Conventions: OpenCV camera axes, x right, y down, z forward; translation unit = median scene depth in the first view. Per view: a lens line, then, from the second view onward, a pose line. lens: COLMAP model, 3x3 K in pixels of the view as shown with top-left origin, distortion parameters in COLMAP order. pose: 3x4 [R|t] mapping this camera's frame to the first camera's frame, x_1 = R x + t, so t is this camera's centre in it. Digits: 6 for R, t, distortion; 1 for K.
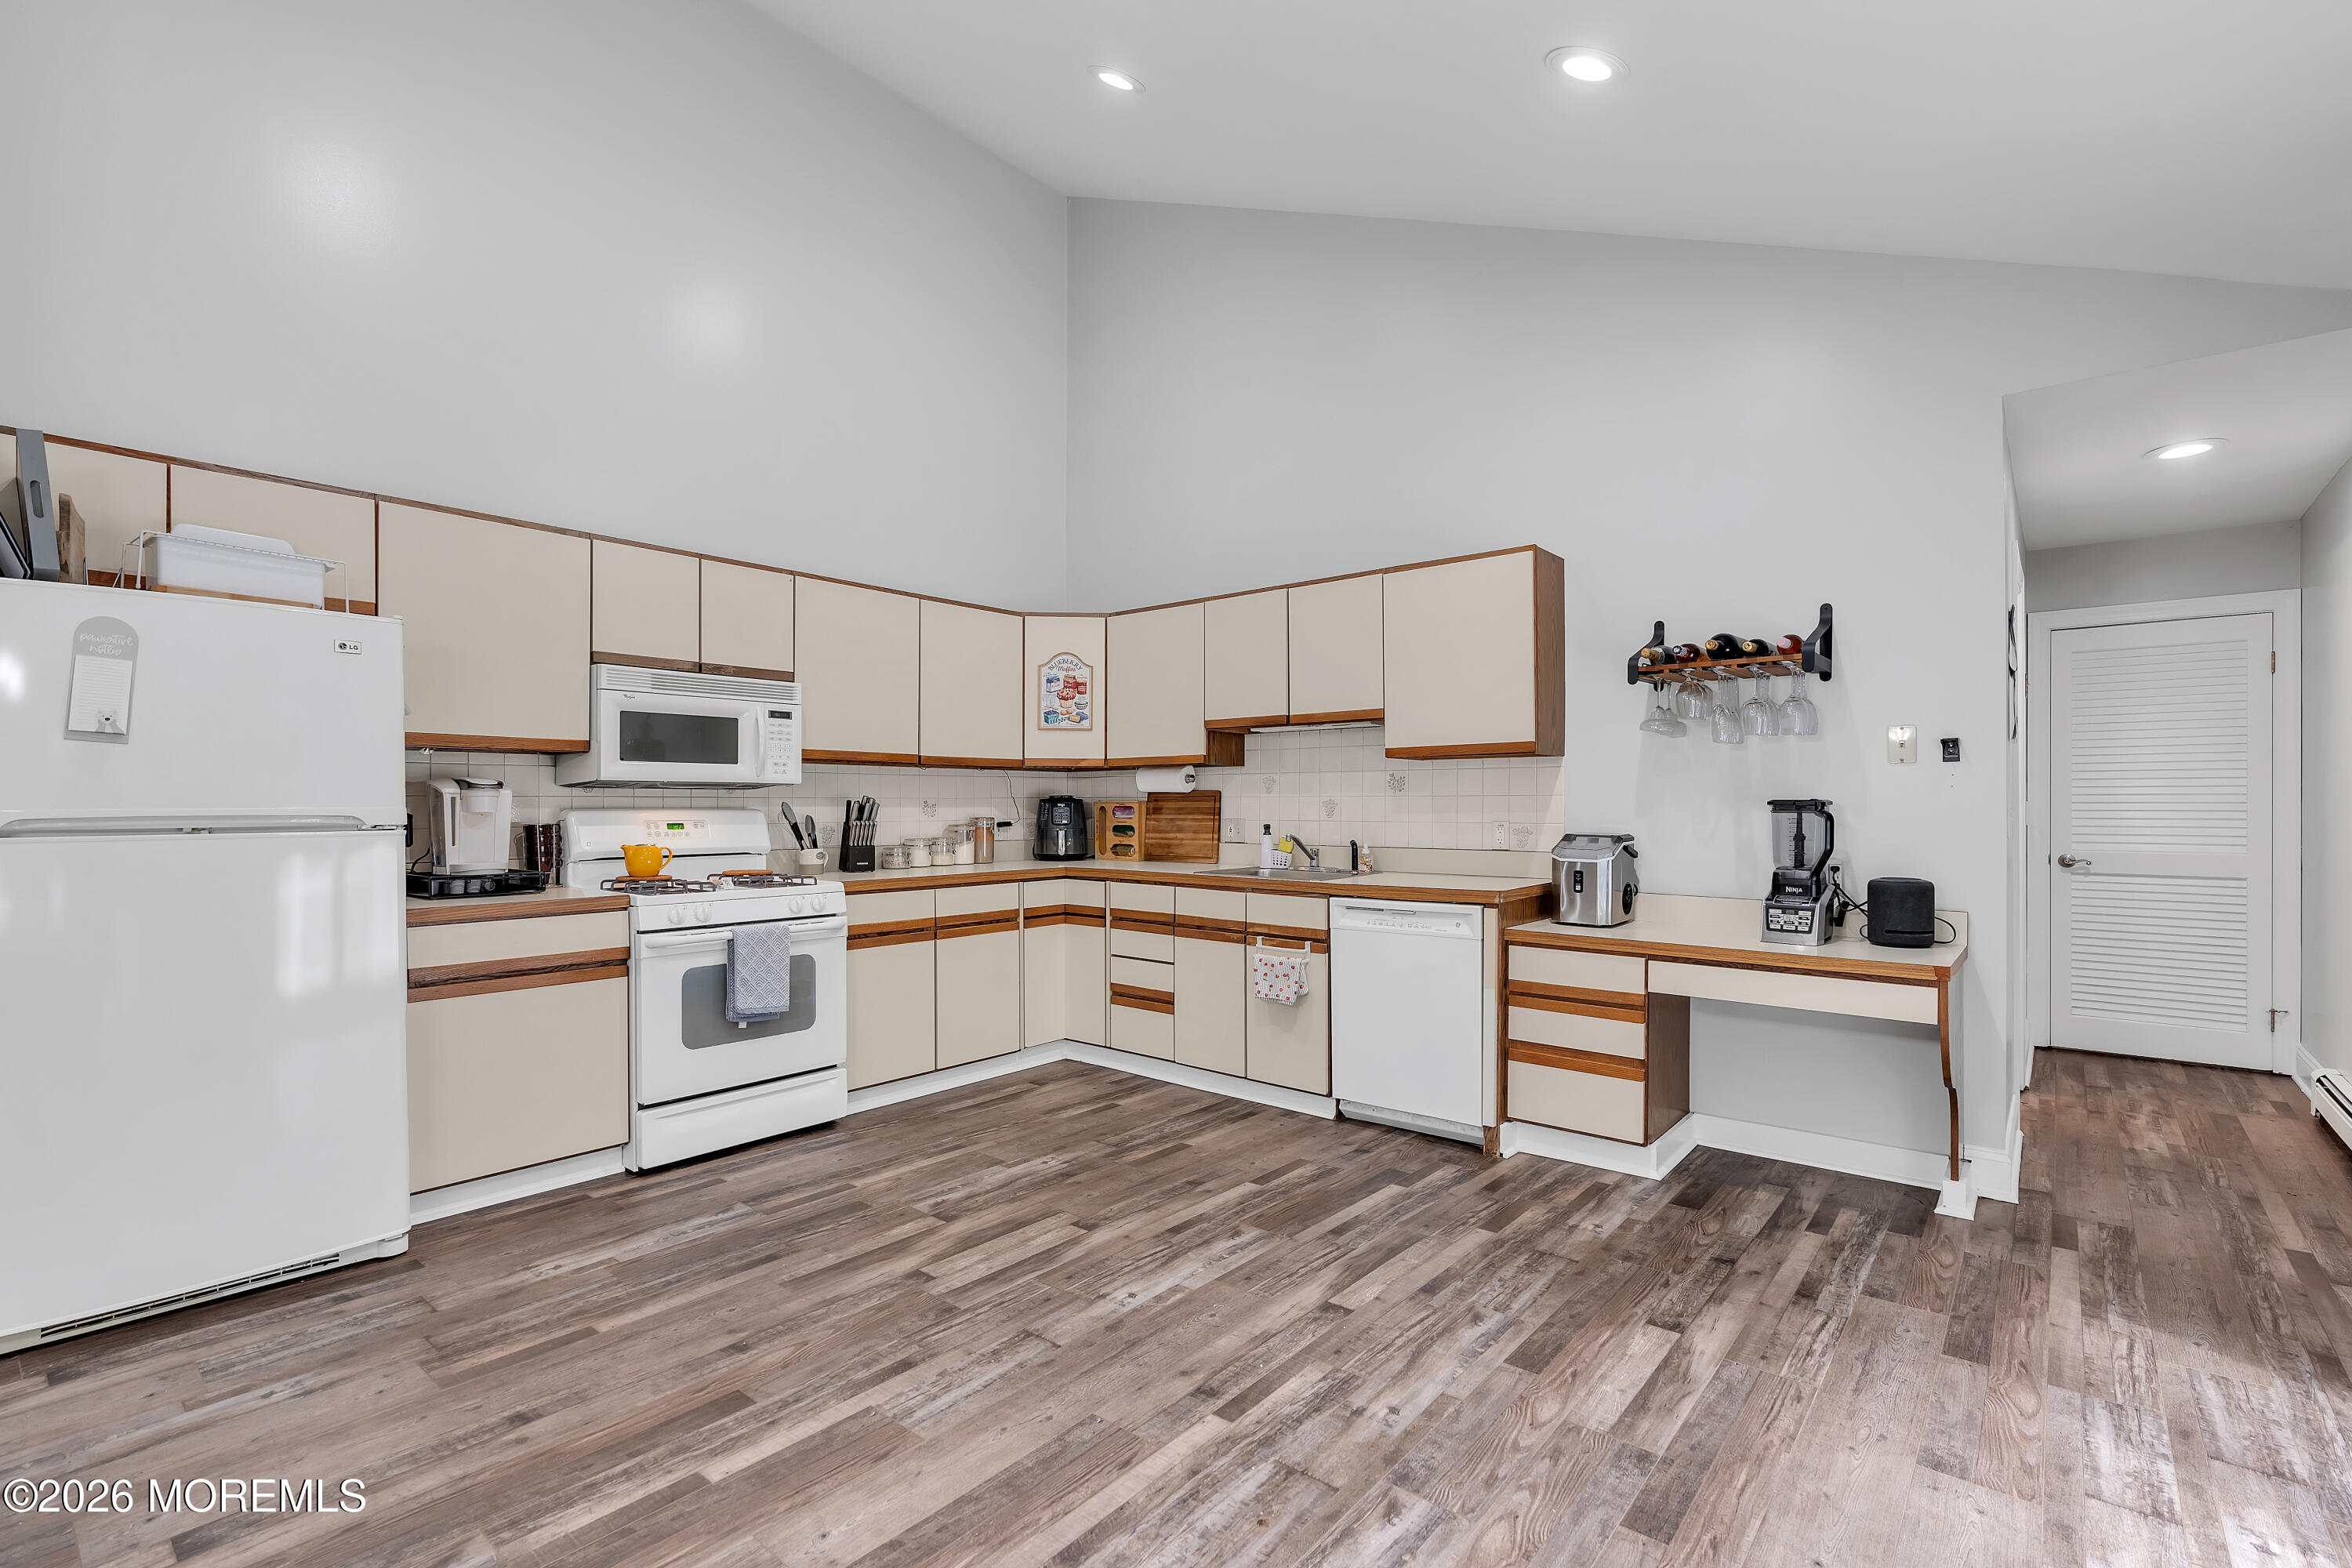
lens RADIAL K [[1057.1, 0, 1176.2], [0, 1057.1, 810.1], [0, 0, 1]] dist [-0.008040, 0.000893]
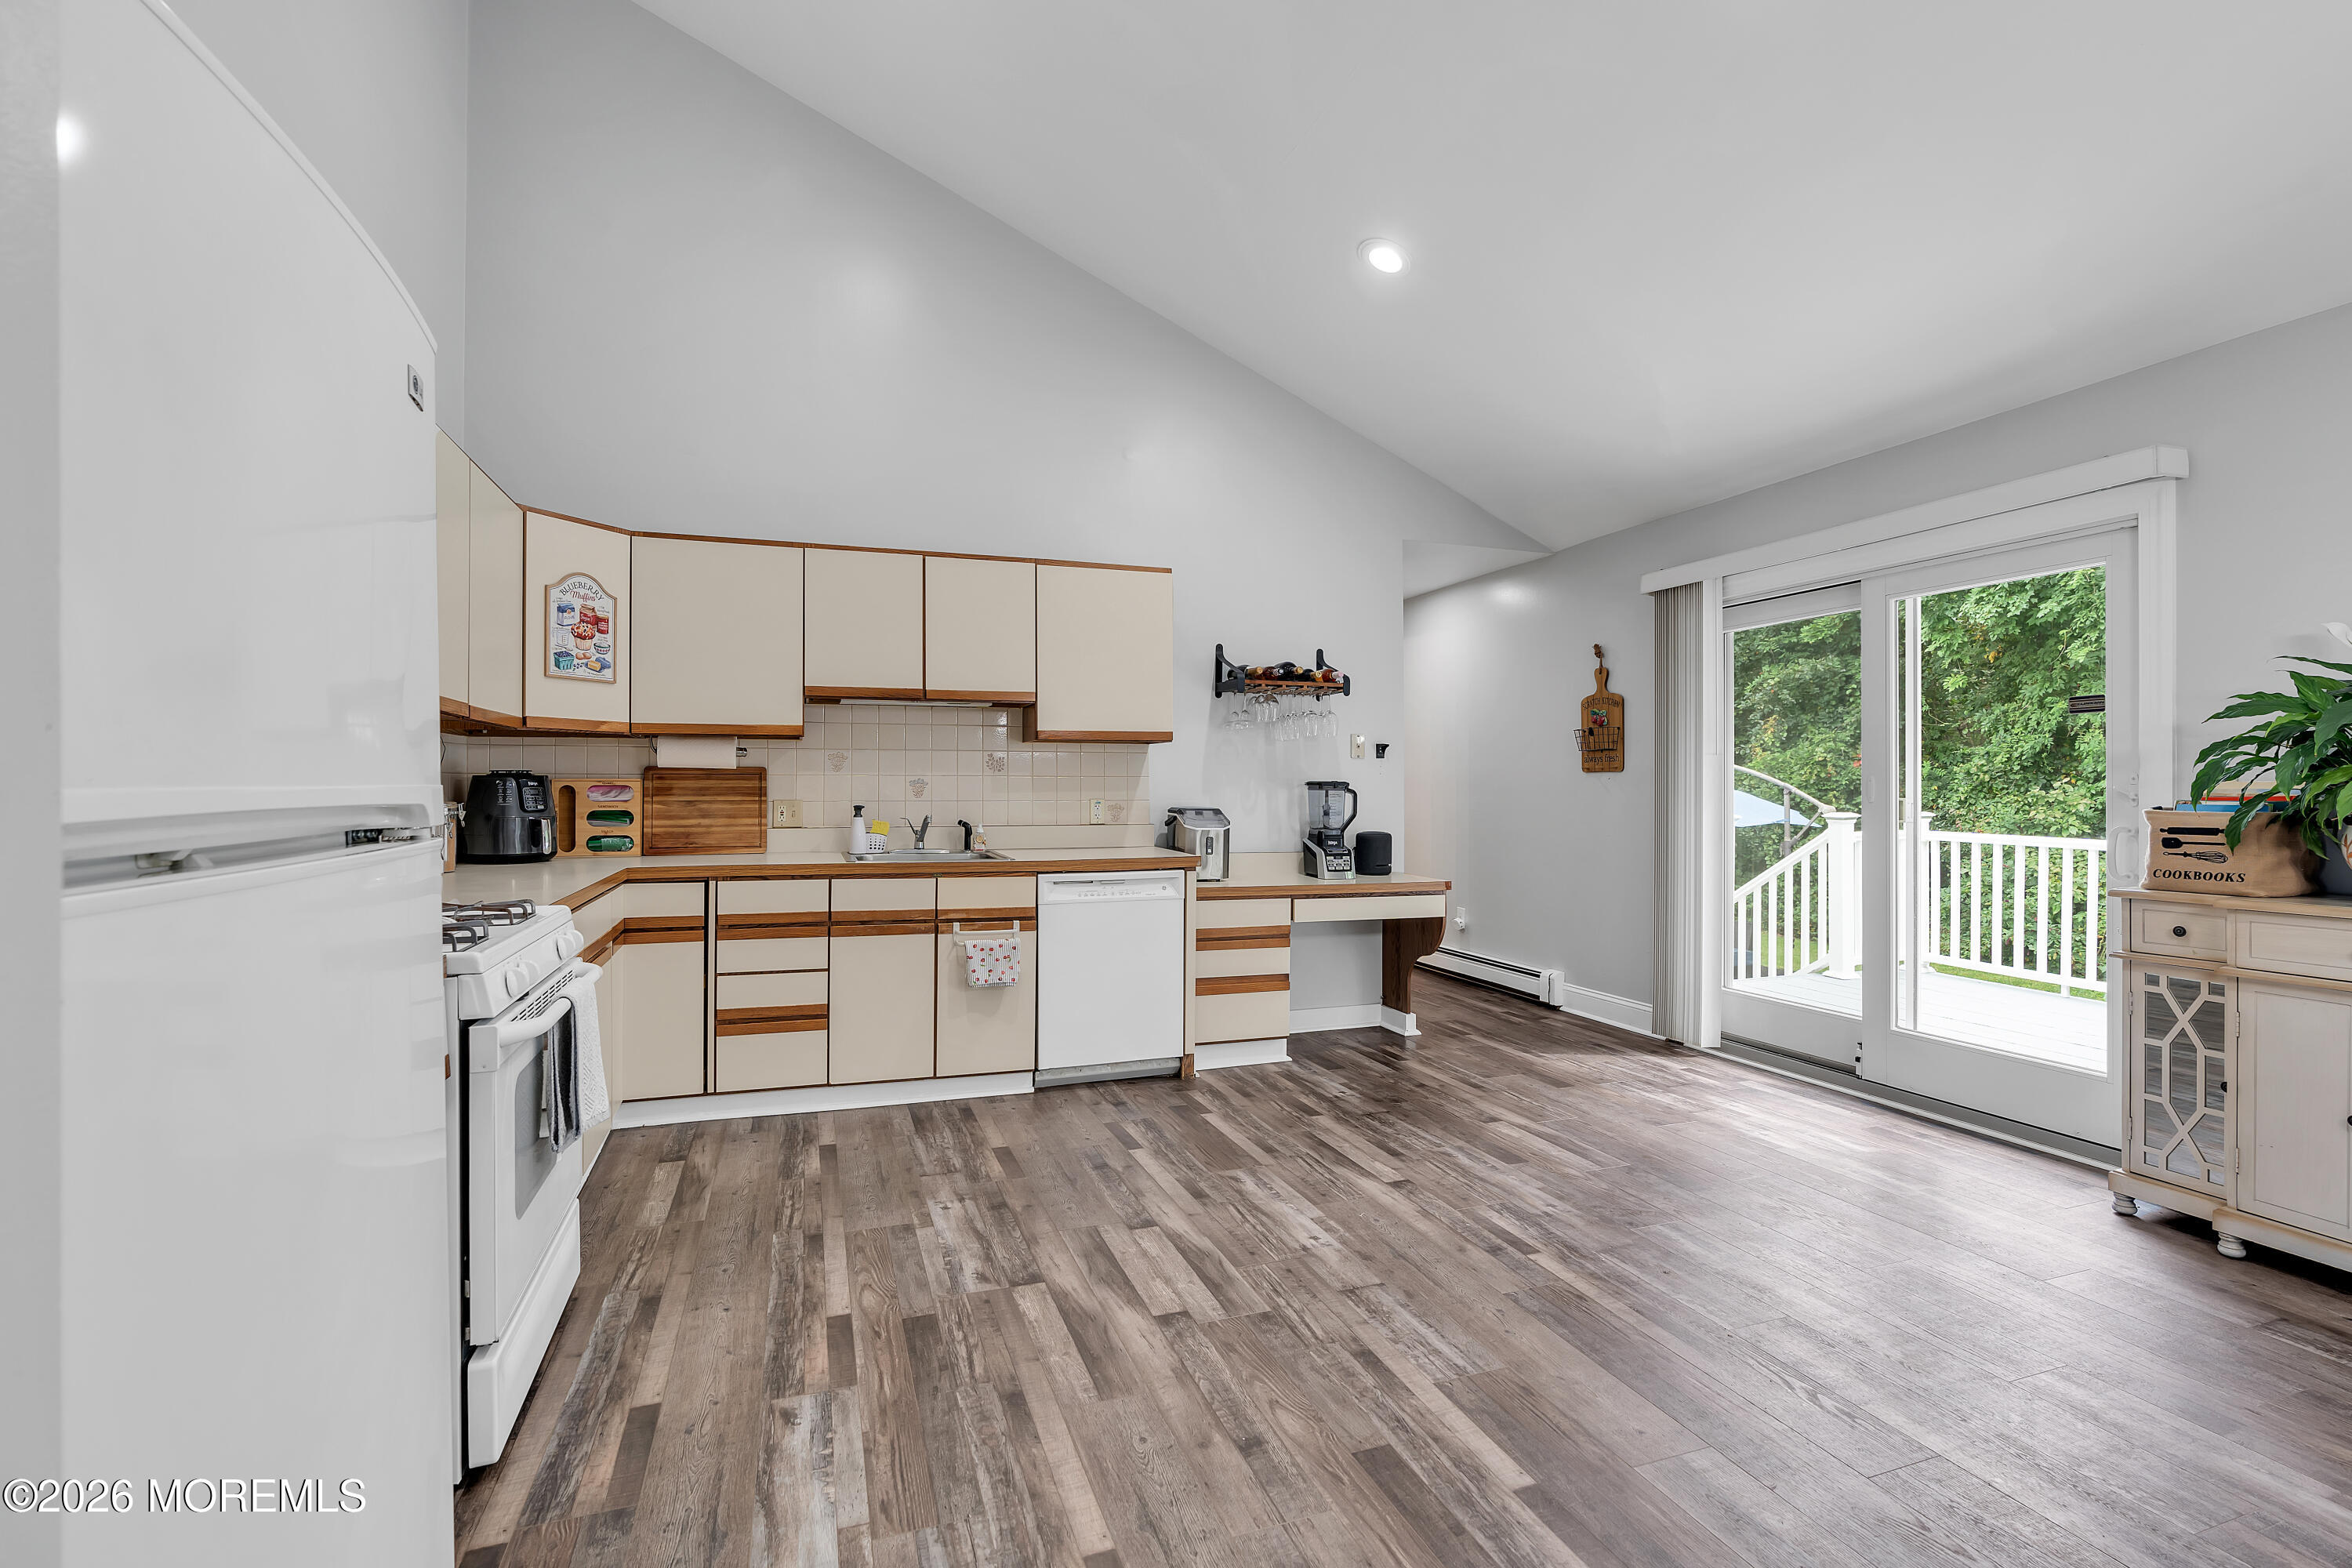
lens RADIAL K [[1055.2, 0, 1176.0], [0, 1055.2, 784.0], [0, 0, 1]] dist [-0.009702, 0.004074]
pose [[0.510115, 0.002206, 0.860103, -0.768490], [0.003163, 0.999985, -0.004440, -0.000268], [-0.860100, 0.004986, 0.510101, 0.419844]]
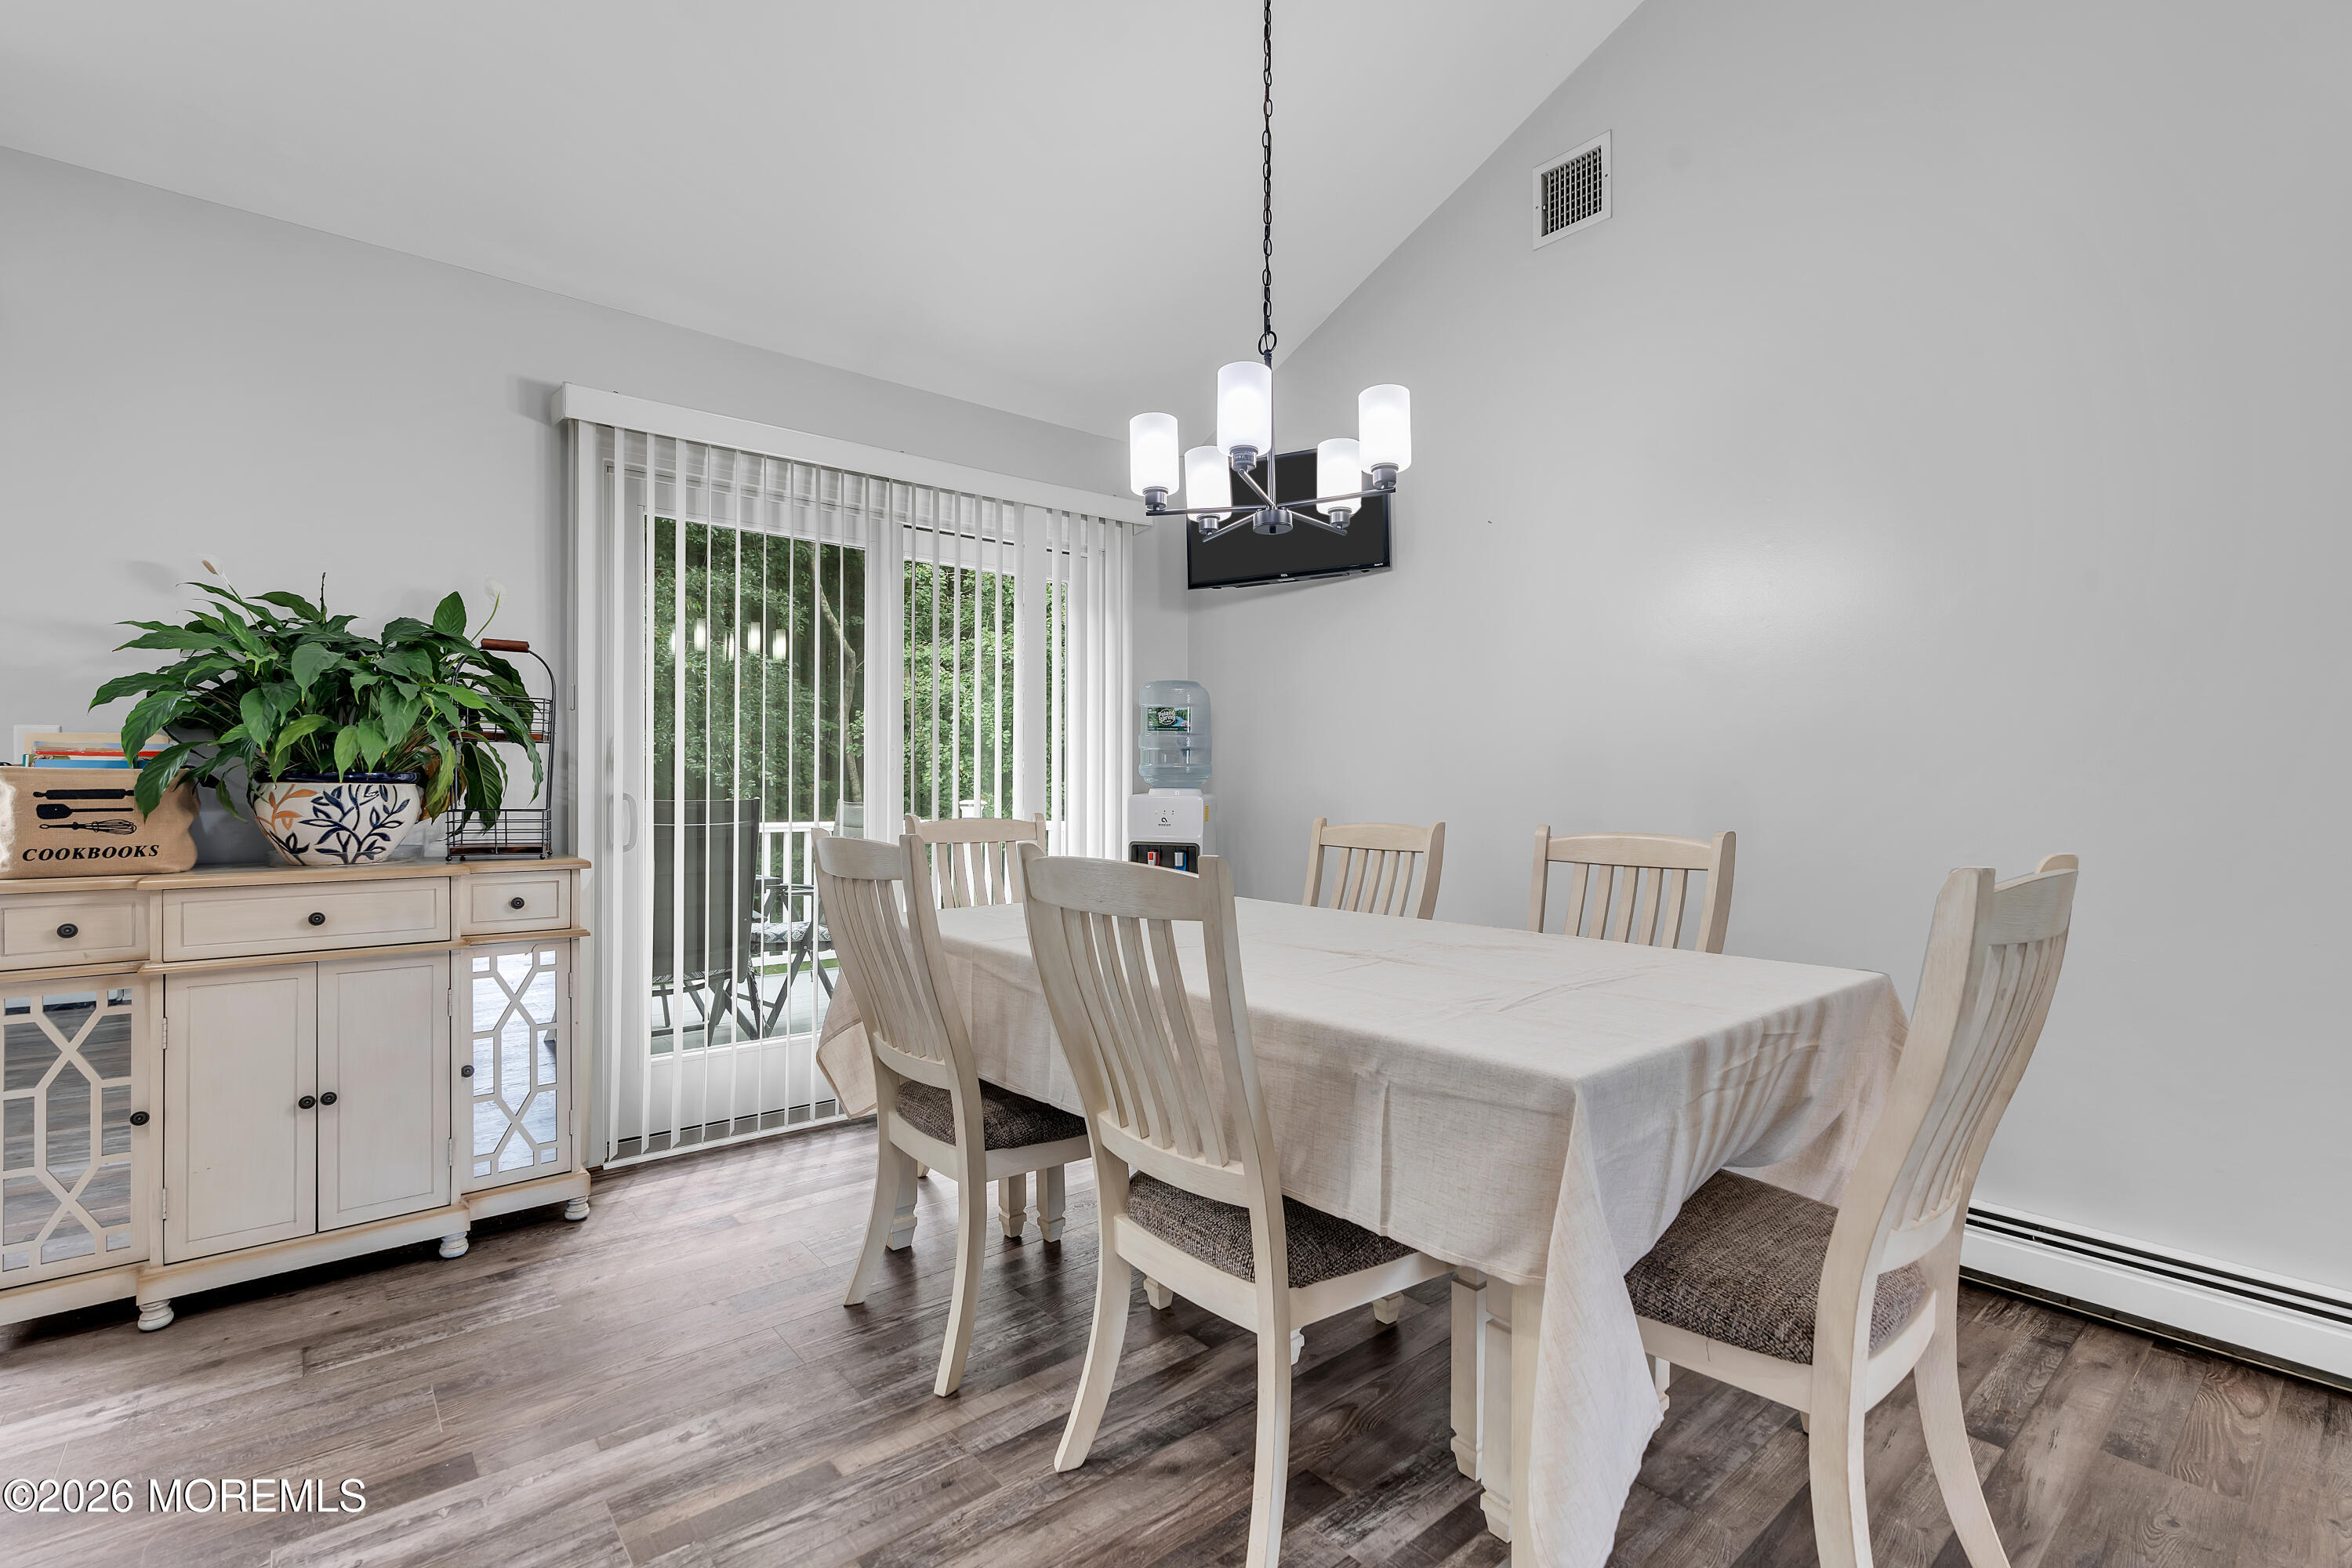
lens RADIAL K [[1055.2, 0, 1176.0], [0, 1055.2, 784.0], [0, 0, 1]] dist [-0.009702, 0.004074]
pose [[-0.984776, -0.001795, 0.173819, -0.405915], [-0.001676, 0.999998, 0.000832, 0.026960], [-0.173820, 0.000528, -0.984777, 0.642170]]
